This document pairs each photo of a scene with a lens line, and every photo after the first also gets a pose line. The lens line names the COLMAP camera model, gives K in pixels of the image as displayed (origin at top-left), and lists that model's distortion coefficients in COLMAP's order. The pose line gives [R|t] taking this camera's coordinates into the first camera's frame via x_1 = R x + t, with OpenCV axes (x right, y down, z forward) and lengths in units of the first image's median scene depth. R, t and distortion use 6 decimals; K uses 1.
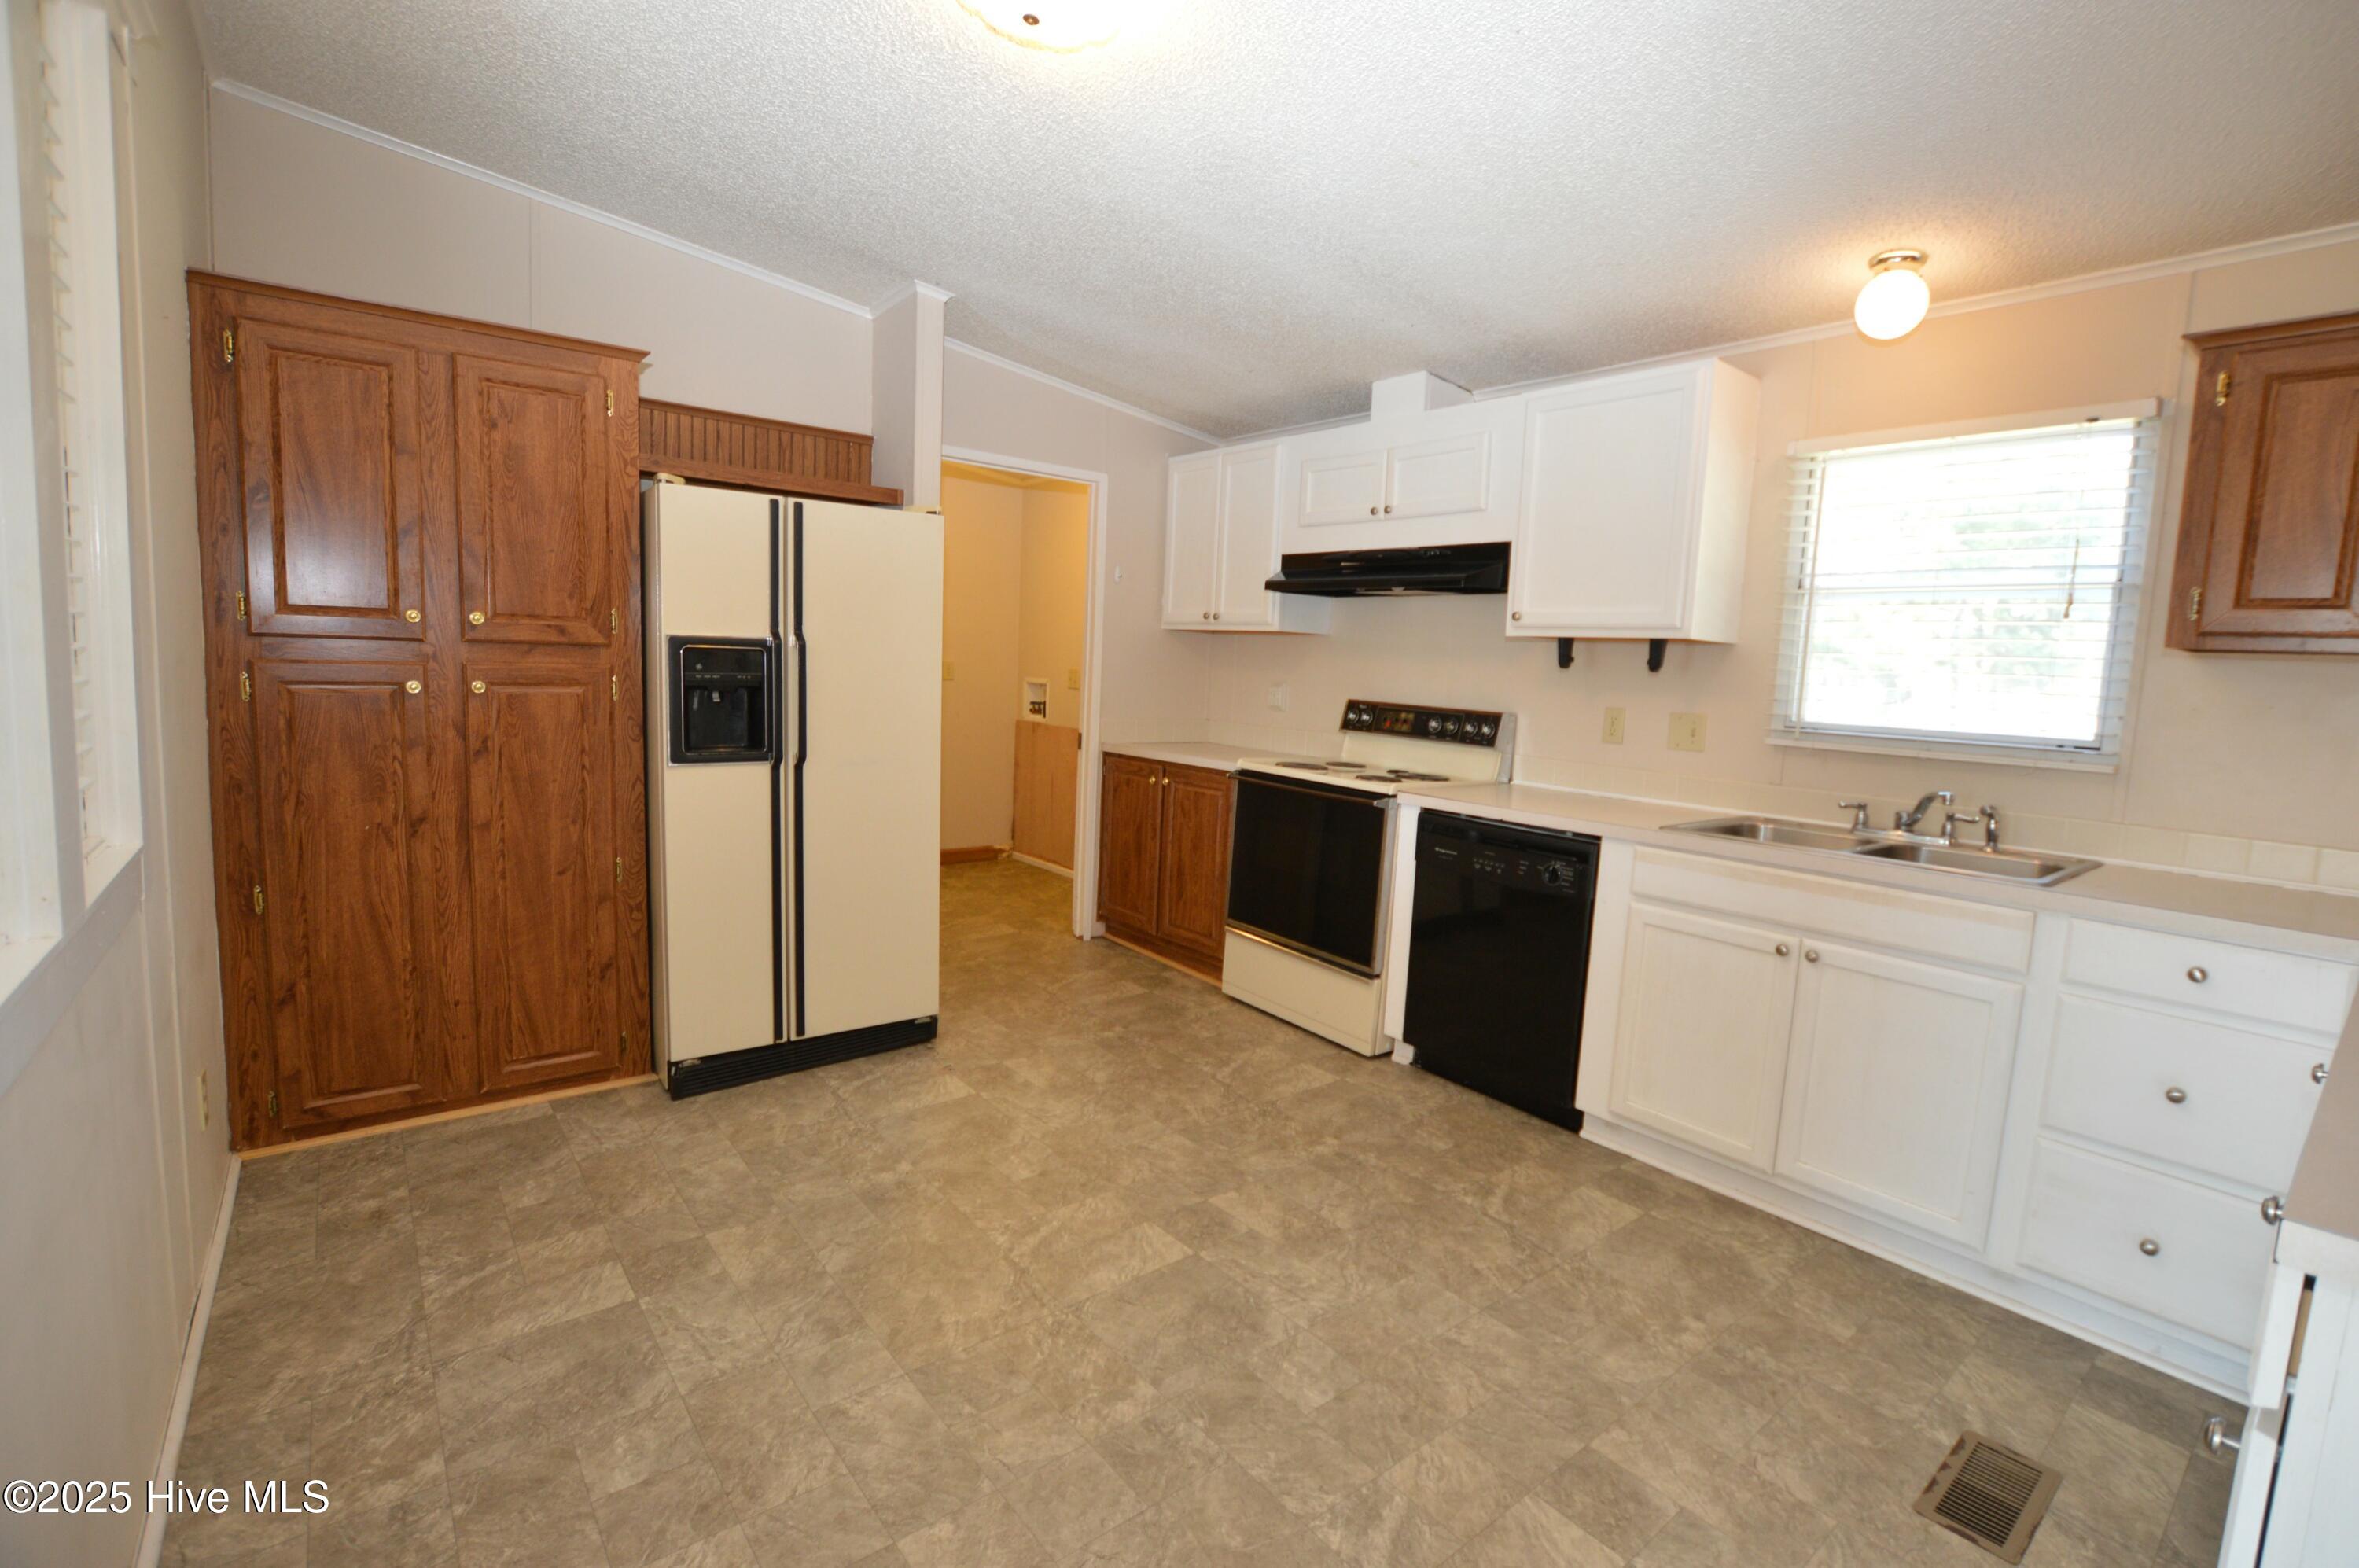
lens RADIAL K [[1043.0, 0, 1178.3], [0, 1043.0, 770.4], [0, 0, 1]] dist [-0.025720, 0.003920]
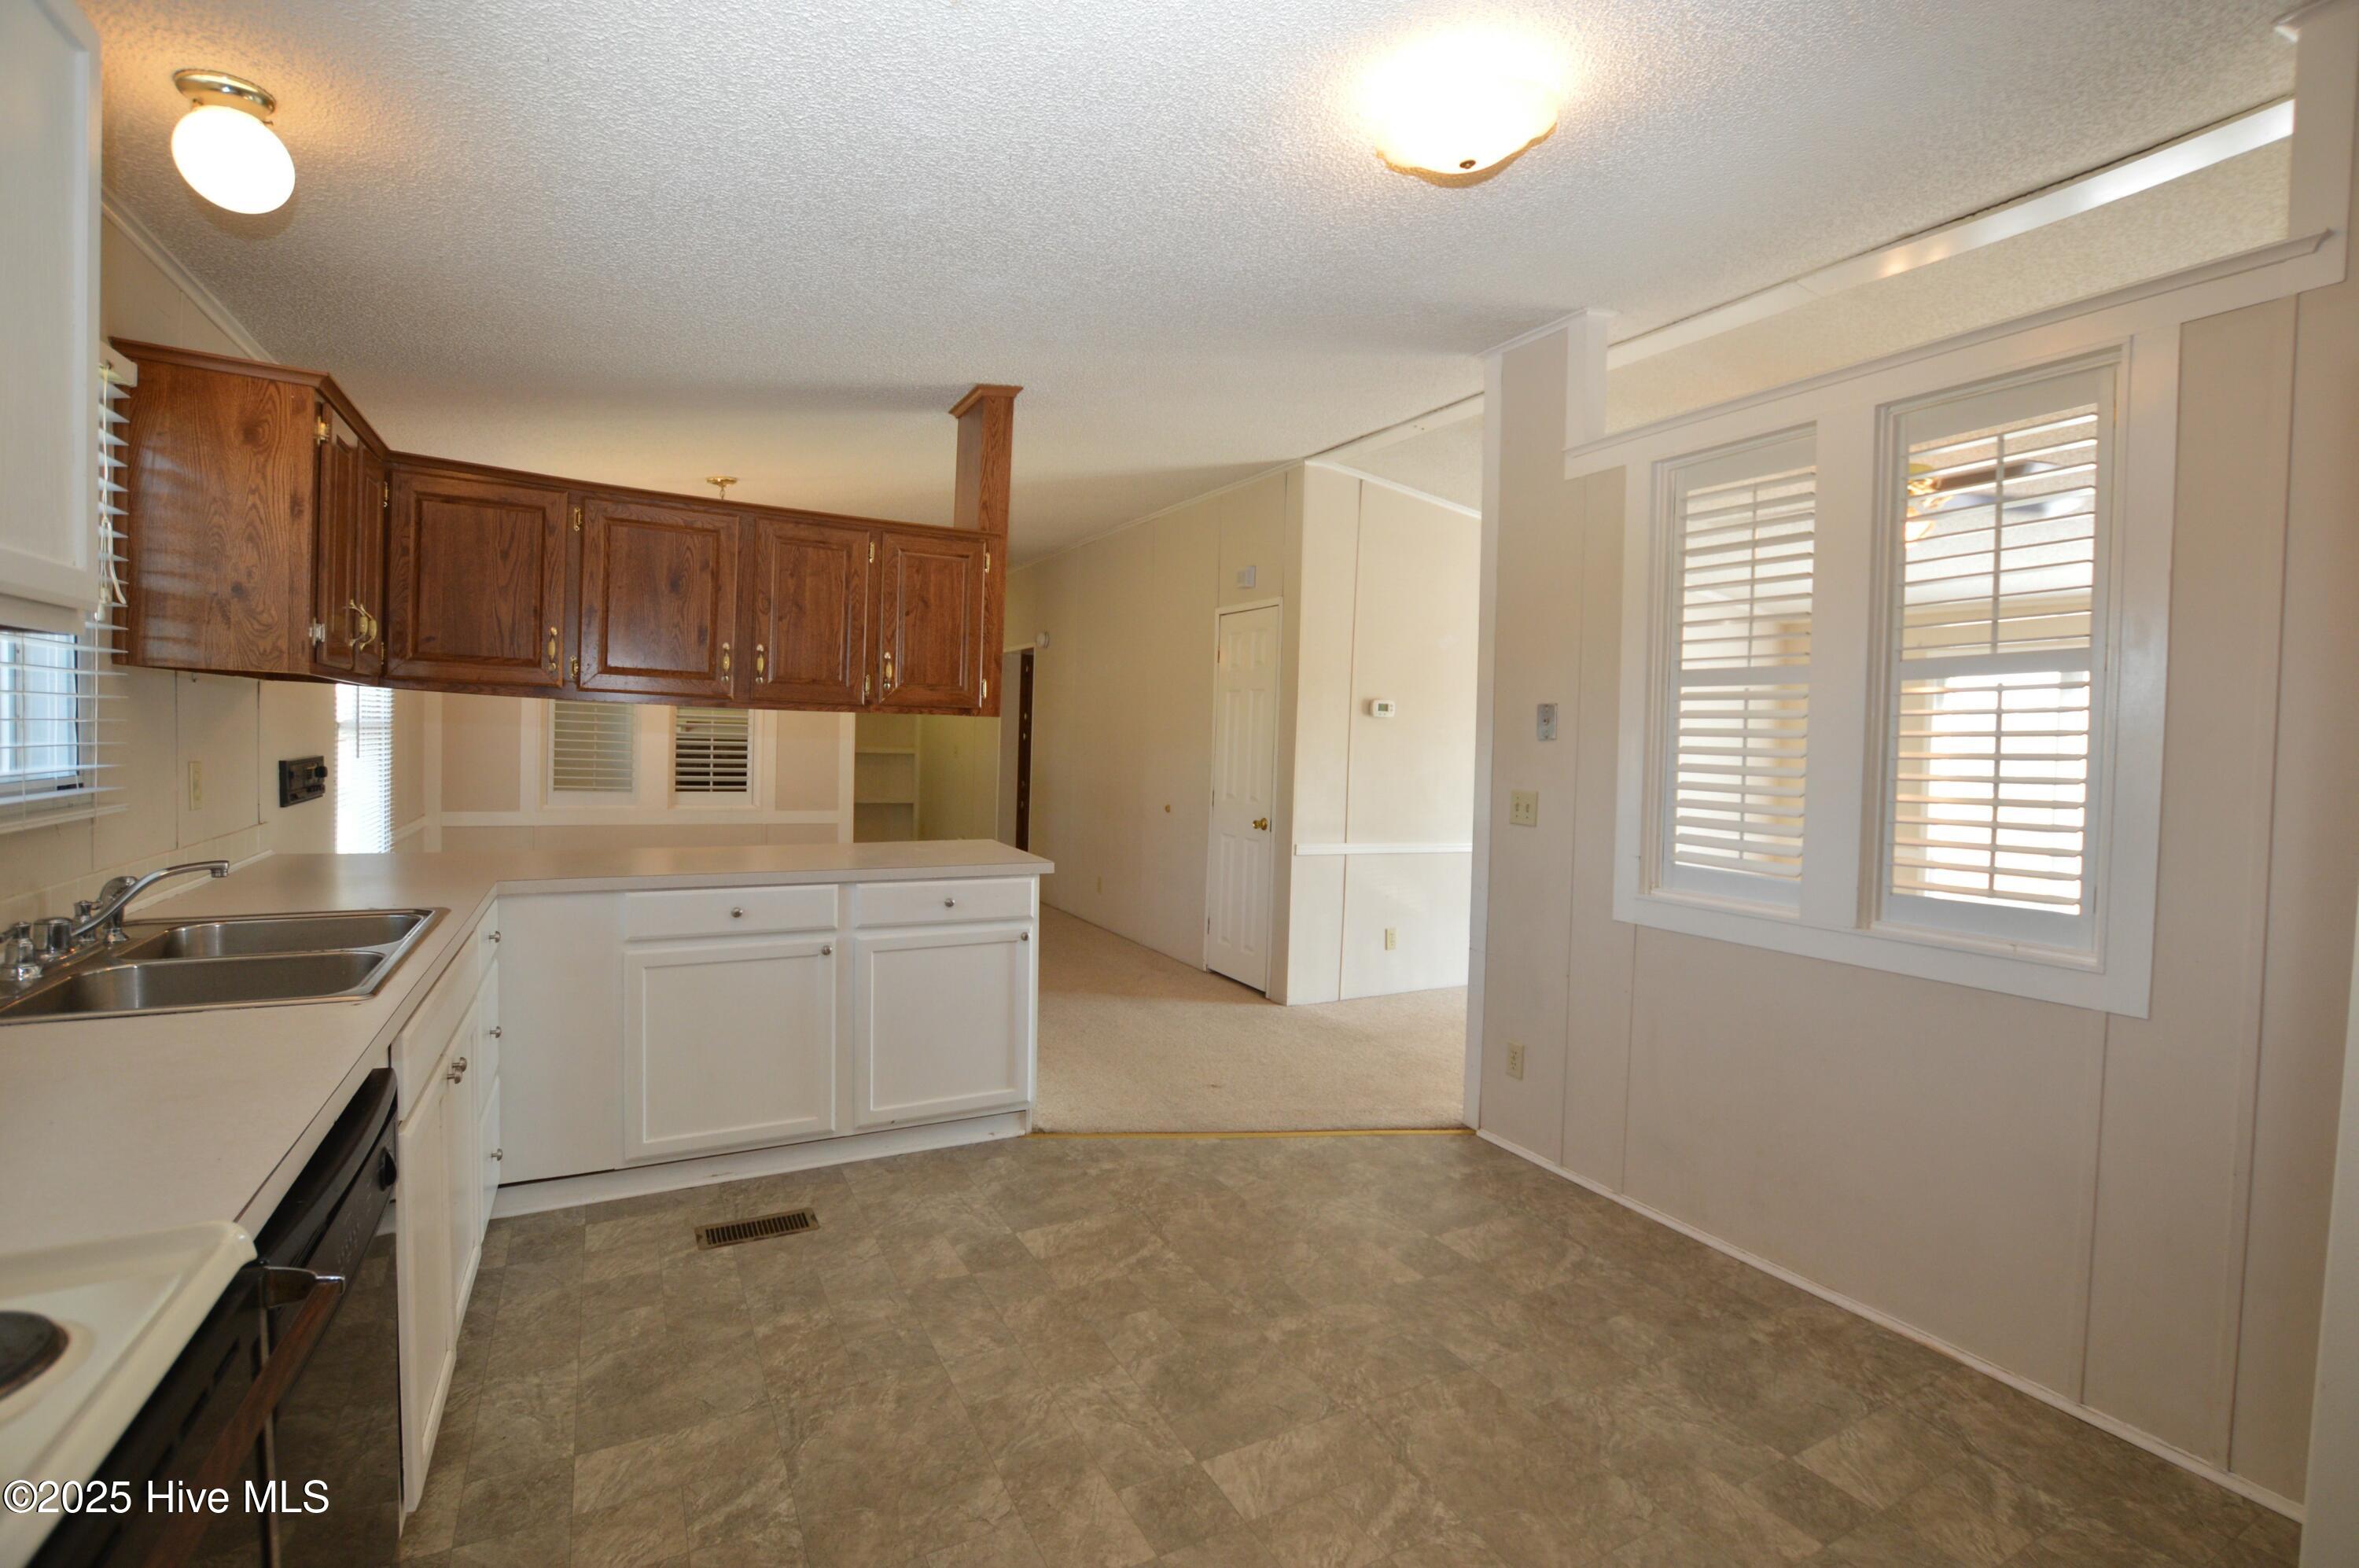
lens RADIAL K [[1043.0, 0, 1180.1], [0, 1043.0, 774.7], [0, 0, 1]] dist [-0.025720, 0.003920]
pose [[-0.981486, -0.079560, 0.174225, -0.083066], [-0.054744, 0.988225, 0.142876, -0.243465], [-0.183541, 0.130693, -0.974285, 2.078421]]
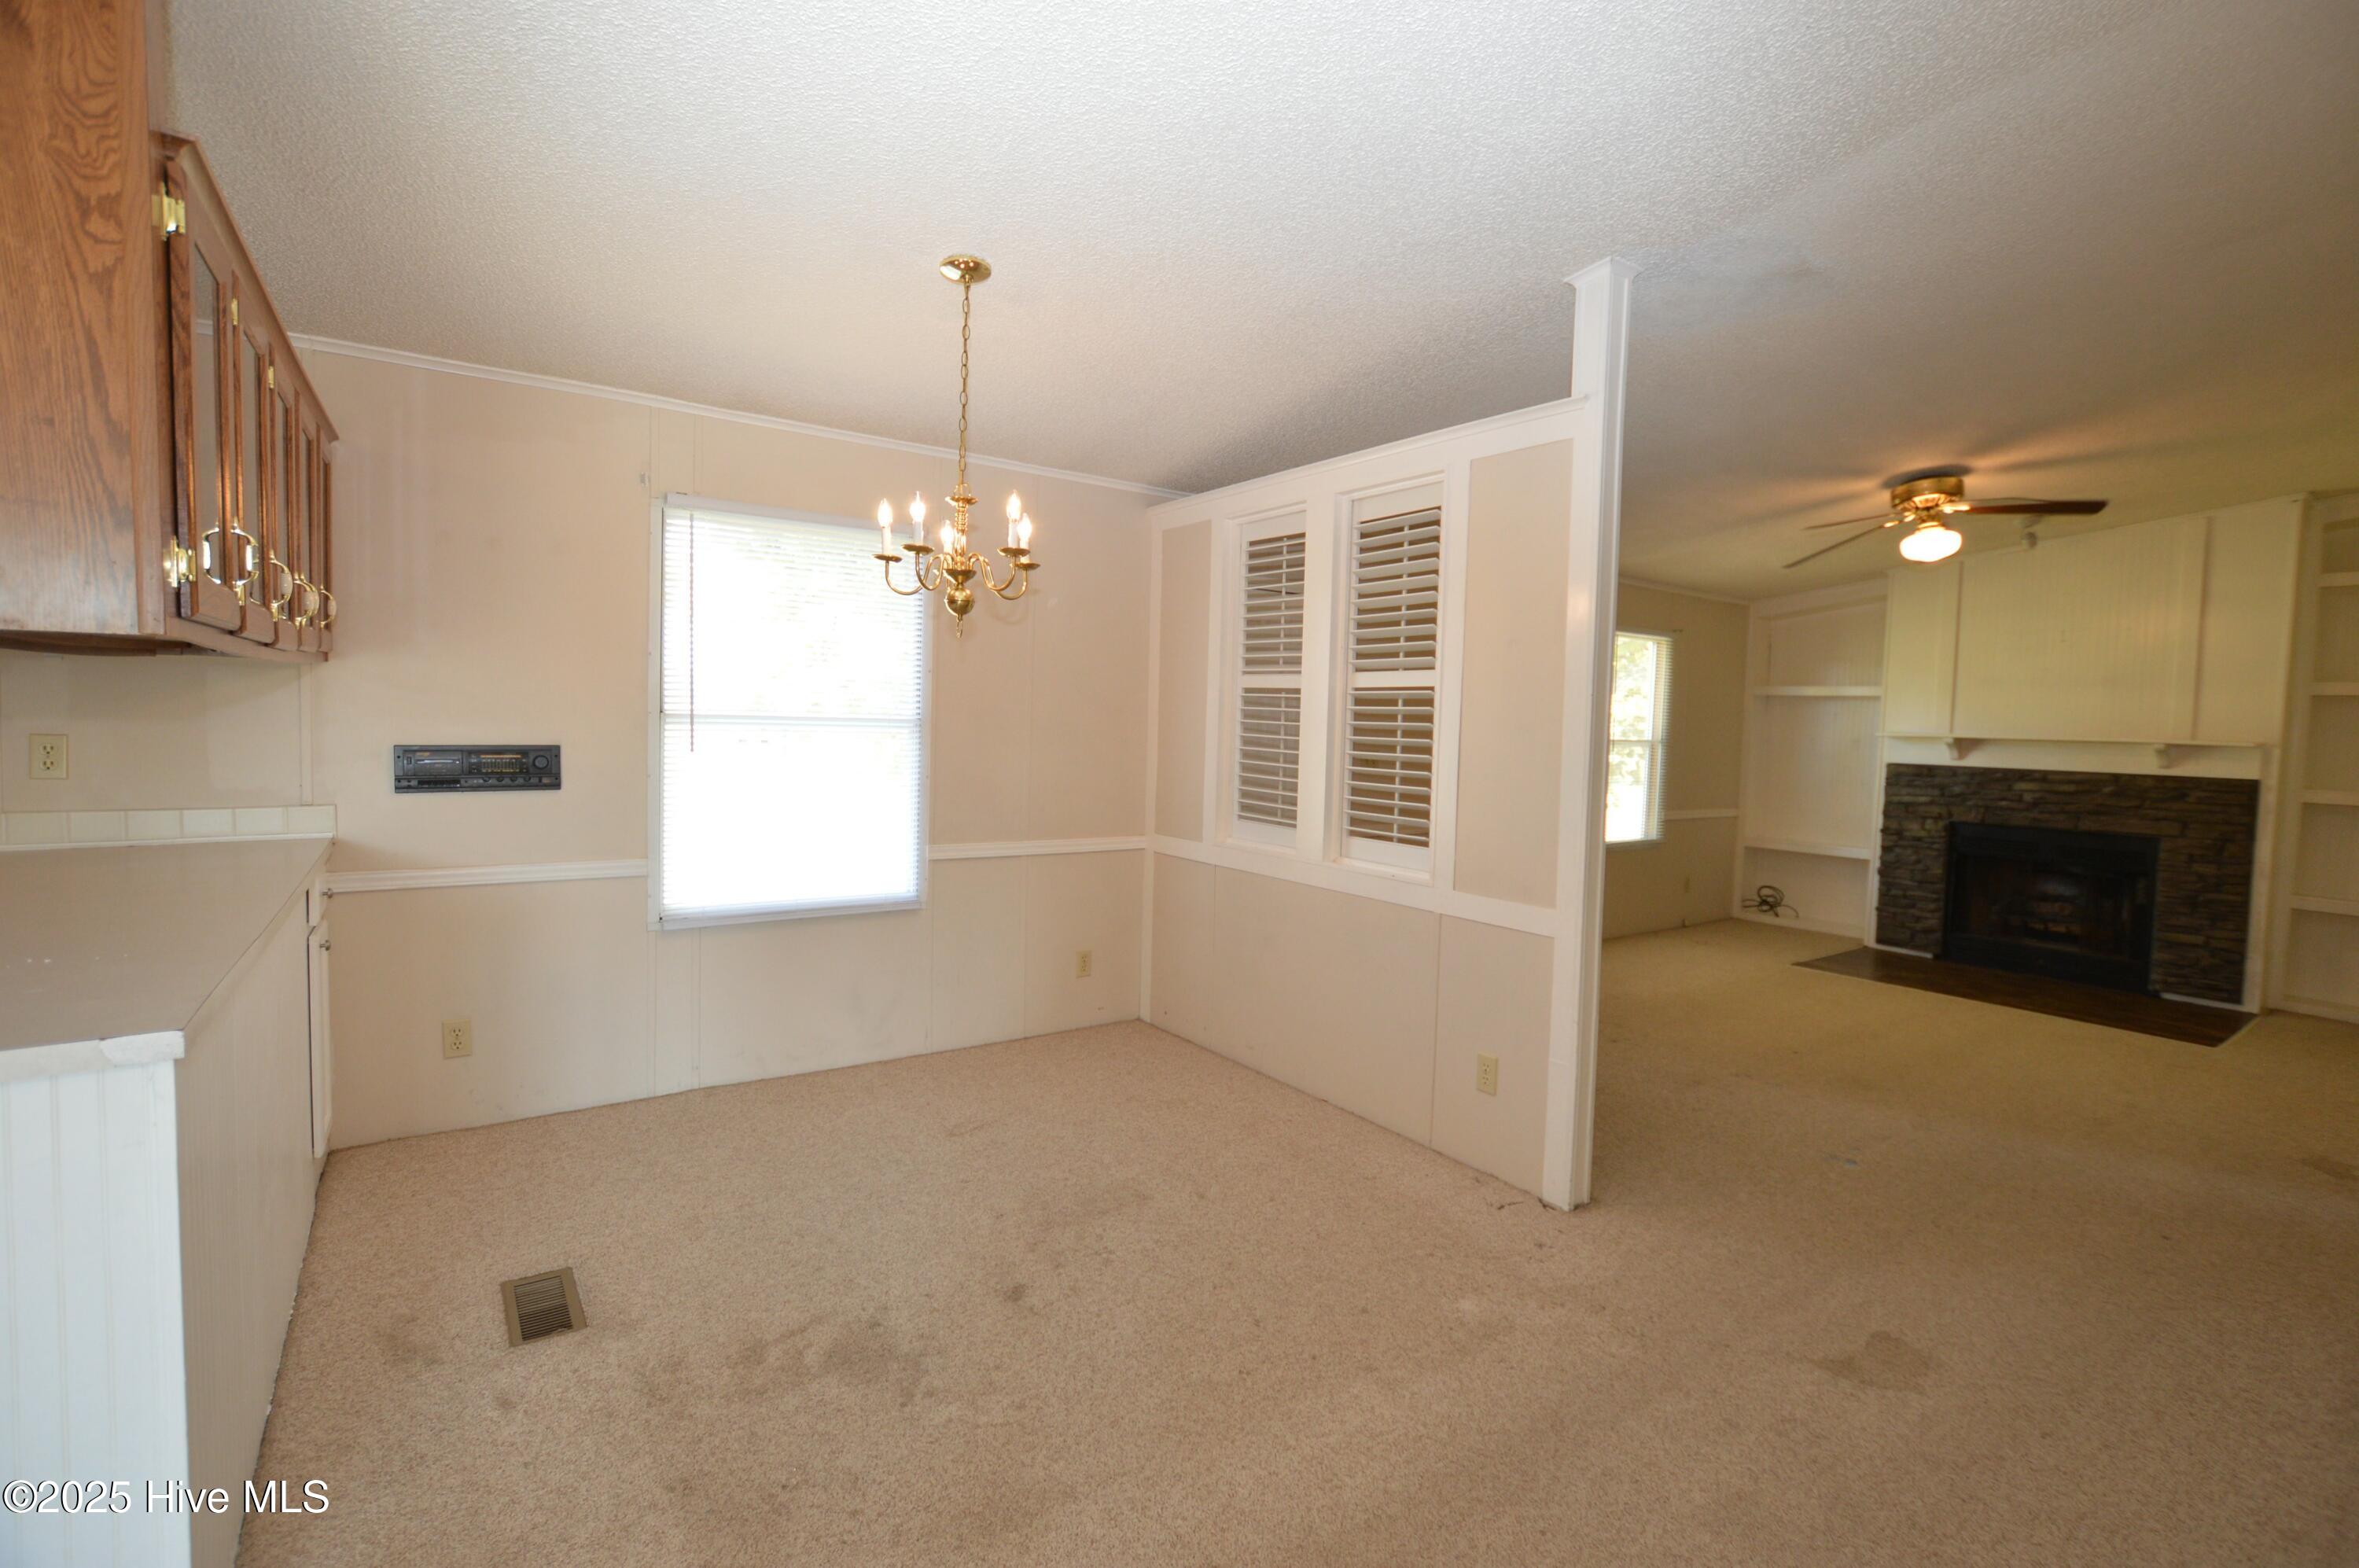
lens RADIAL K [[1043.0, 0, 1183.8], [0, 1043.0, 778.5], [0, 0, 1]] dist [-0.025720, 0.003920]
pose [[0.048672, -0.094013, 0.994380, -0.005702], [0.080898, 0.992661, 0.089891, -0.117382], [-0.995533, 0.076068, 0.055920, 0.948709]]
